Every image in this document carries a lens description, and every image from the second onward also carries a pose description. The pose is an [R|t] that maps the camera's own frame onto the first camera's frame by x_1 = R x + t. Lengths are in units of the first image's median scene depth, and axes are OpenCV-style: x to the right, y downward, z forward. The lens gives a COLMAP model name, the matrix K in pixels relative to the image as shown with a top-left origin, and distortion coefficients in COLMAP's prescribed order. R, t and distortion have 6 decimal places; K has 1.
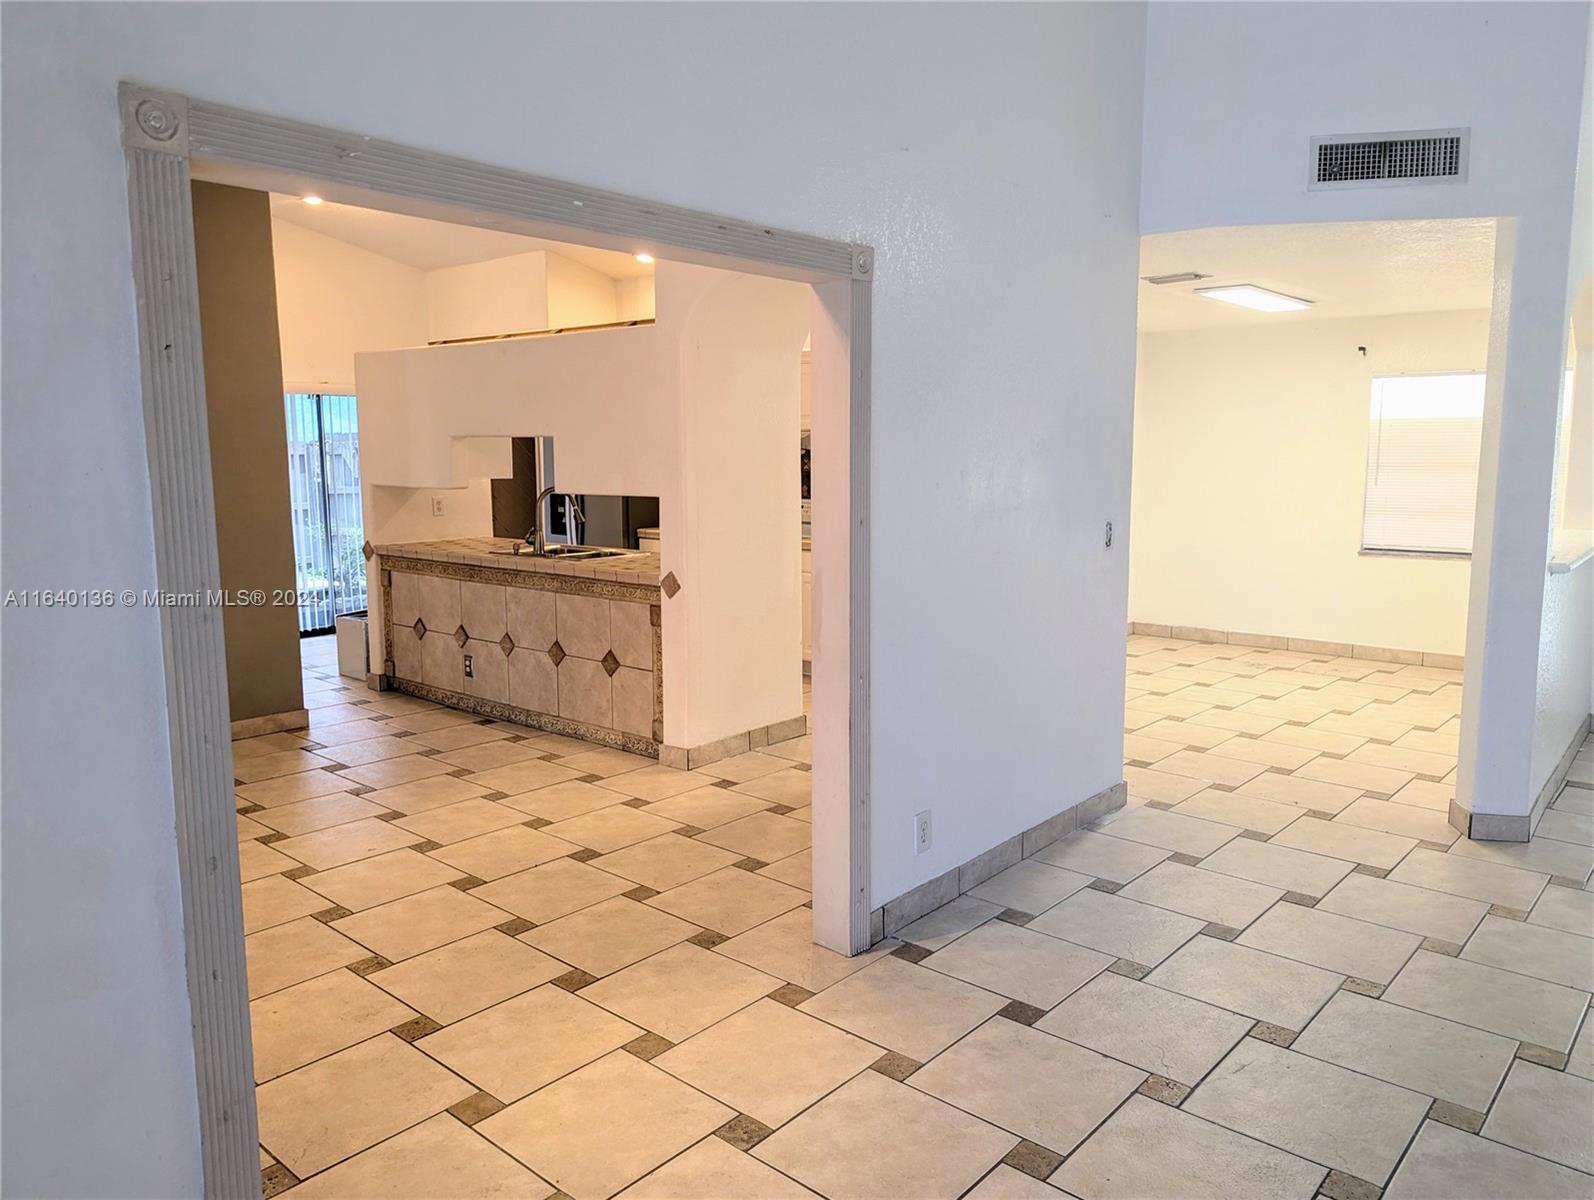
lens RADIAL K [[1113.0, 0, 790.3], [0, 1113.0, 593.3], [0, 0, 1]] dist [0.032500, -0.017756]
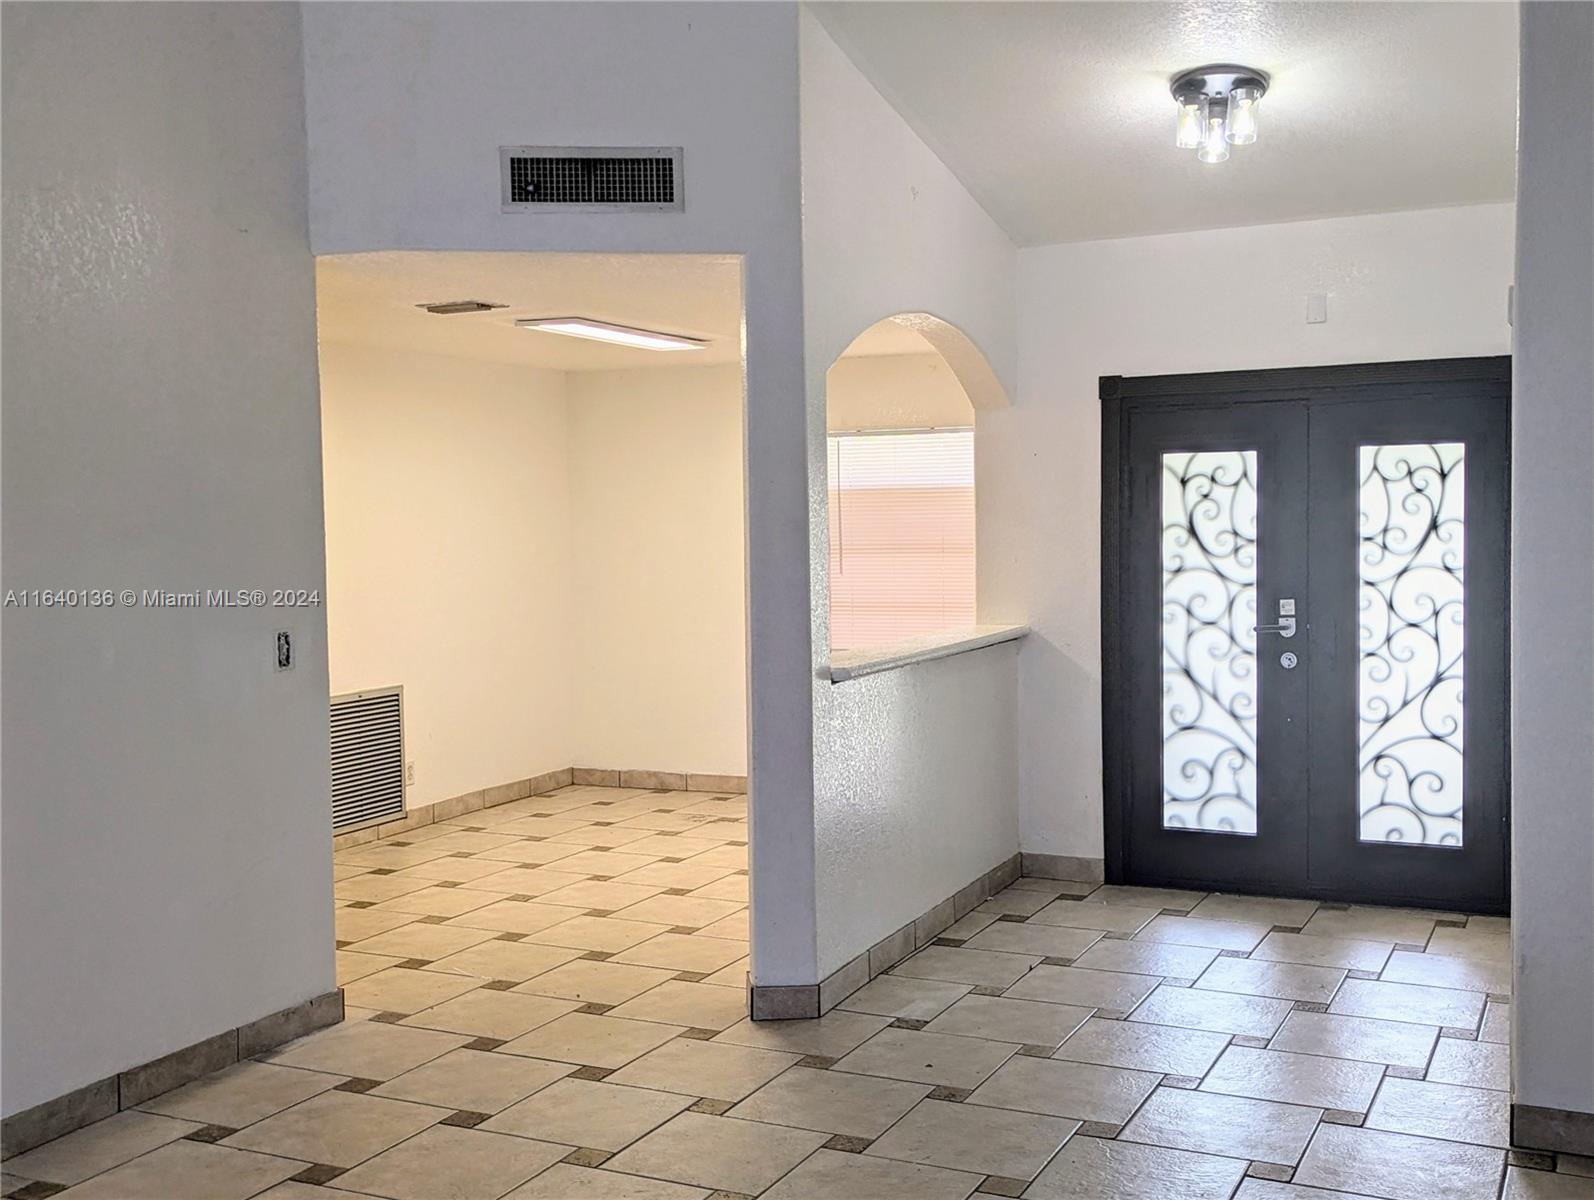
lens RADIAL K [[1685.4, 0, 792.0], [0, 1685.4, 590.9], [0, 0, 1]] dist [0.056656, 0.000000]
pose [[0.962765, -0.022738, 0.269381, 0.331715], [0.046406, 0.995566, -0.081822, 0.017116], [-0.266326, 0.091276, 0.959552, -0.184236]]
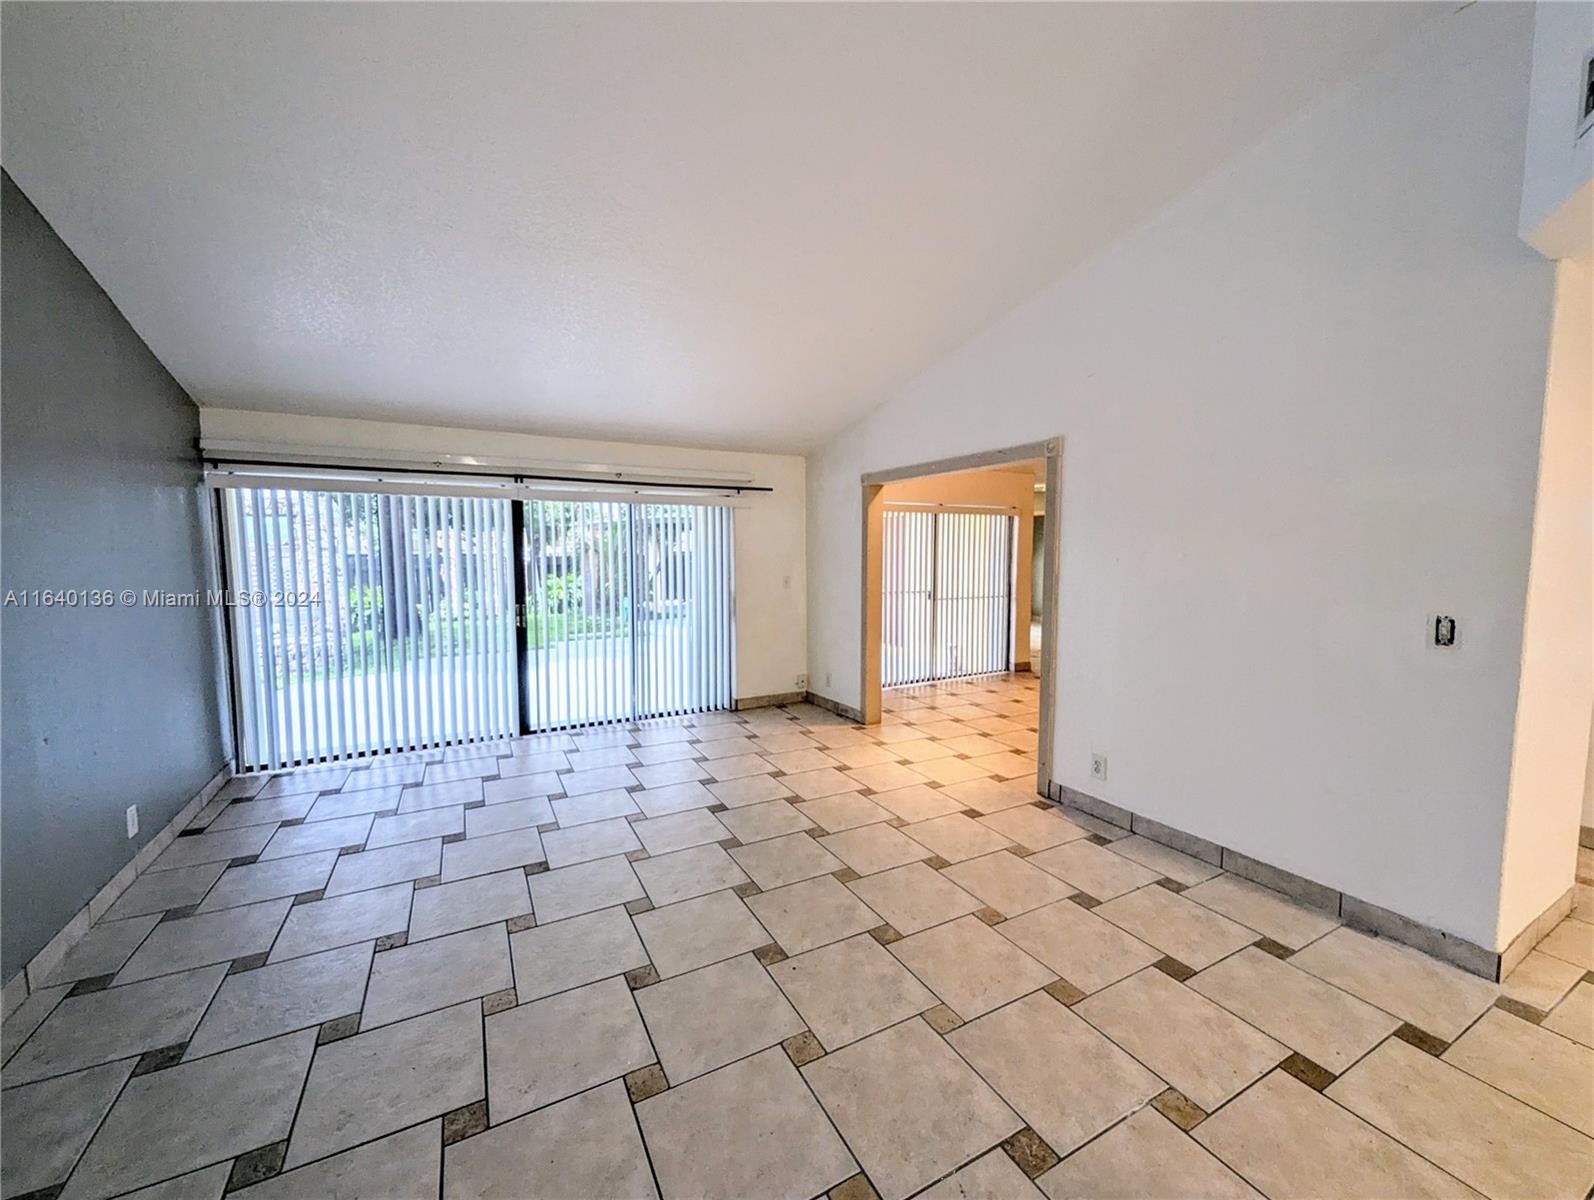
lens RADIAL K [[629.0, 0, 799.8], [0, 629.0, 598.7], [0, 0, 1]] dist [0.000446, -0.001270]
pose [[-0.338212, 0.076697, -0.937939, 0.985202], [-0.121756, 0.984730, 0.124428, -0.083541], [0.933160, 0.156283, -0.323709, 0.737554]]
